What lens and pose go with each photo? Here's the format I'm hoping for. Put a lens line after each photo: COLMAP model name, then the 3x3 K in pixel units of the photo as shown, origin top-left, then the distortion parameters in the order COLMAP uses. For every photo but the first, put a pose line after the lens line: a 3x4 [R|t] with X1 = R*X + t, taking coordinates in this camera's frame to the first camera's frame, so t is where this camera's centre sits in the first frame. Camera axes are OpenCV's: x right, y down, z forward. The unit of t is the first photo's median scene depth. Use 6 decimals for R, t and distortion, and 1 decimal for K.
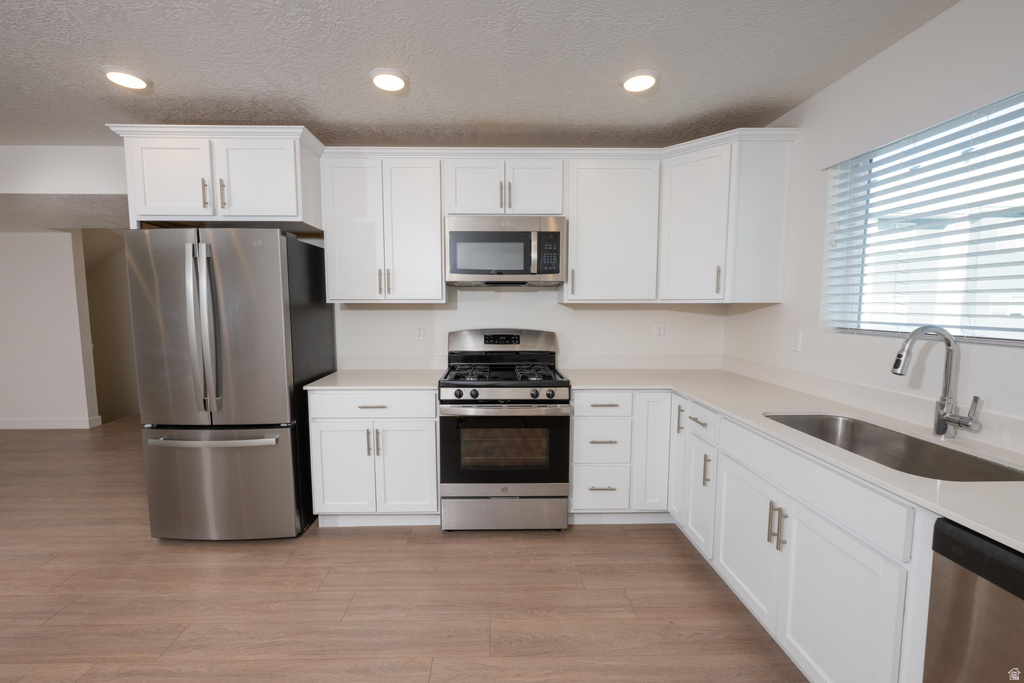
lens RADIAL K [[421.4, 0, 492.7], [0, 421.4, 342.5], [0, 0, 1]] dist [0.000620, 0.000085]
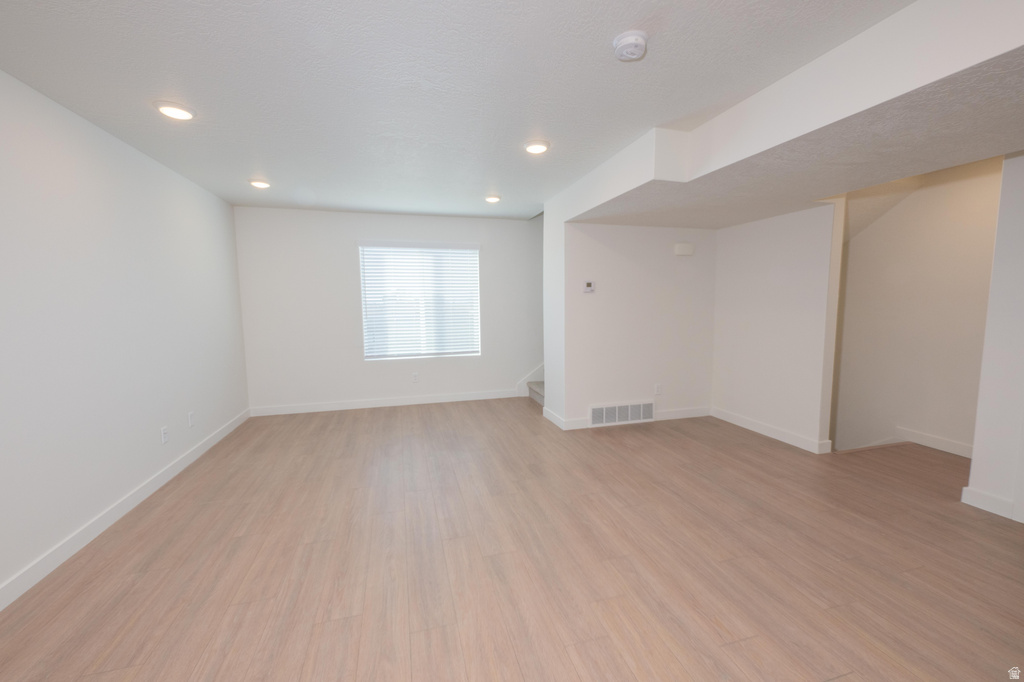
lens RADIAL K [[403.6, 0, 512.0], [0, 403.6, 341.0], [0, 0, 1]] dist [-0.000437, -0.000075]
pose [[0.263219, 0.092440, -0.960297, -0.714414], [-0.078140, 0.994171, 0.074282, -0.029463], [0.961566, 0.055486, 0.268908, 0.422333]]
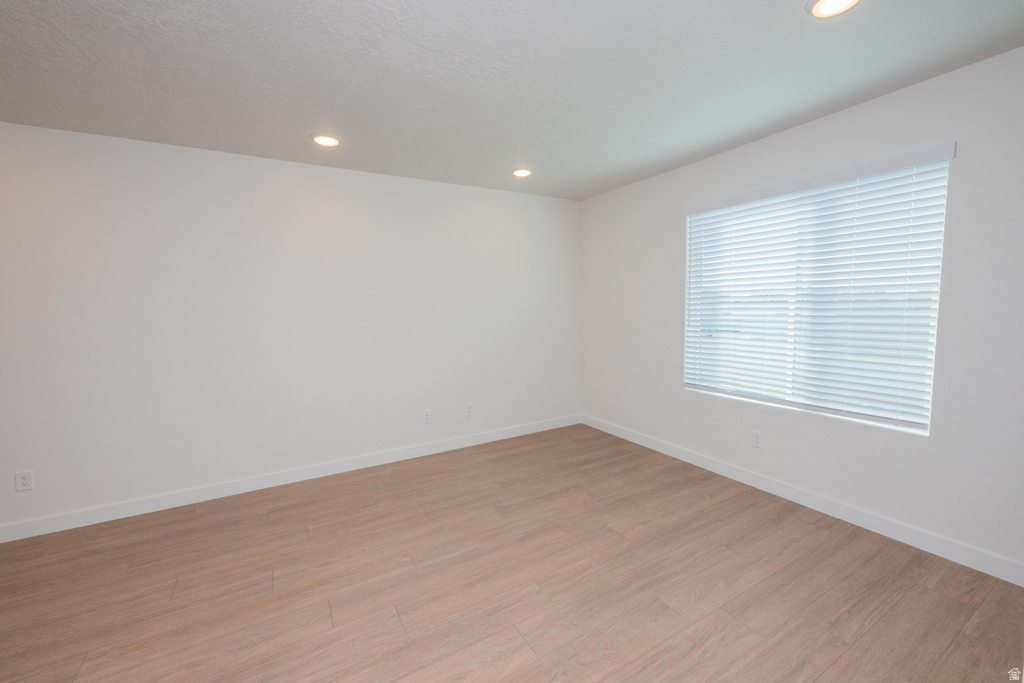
lens RADIAL K [[403.6, 0, 512.0], [0, 403.6, 341.5], [0, 0, 1]] dist [-0.000437, -0.000075]
pose [[-0.872511, 0.063889, -0.484399, -1.676105], [-0.020711, 0.985687, 0.167311, -0.091951], [0.488155, 0.156014, -0.858699, 1.091665]]
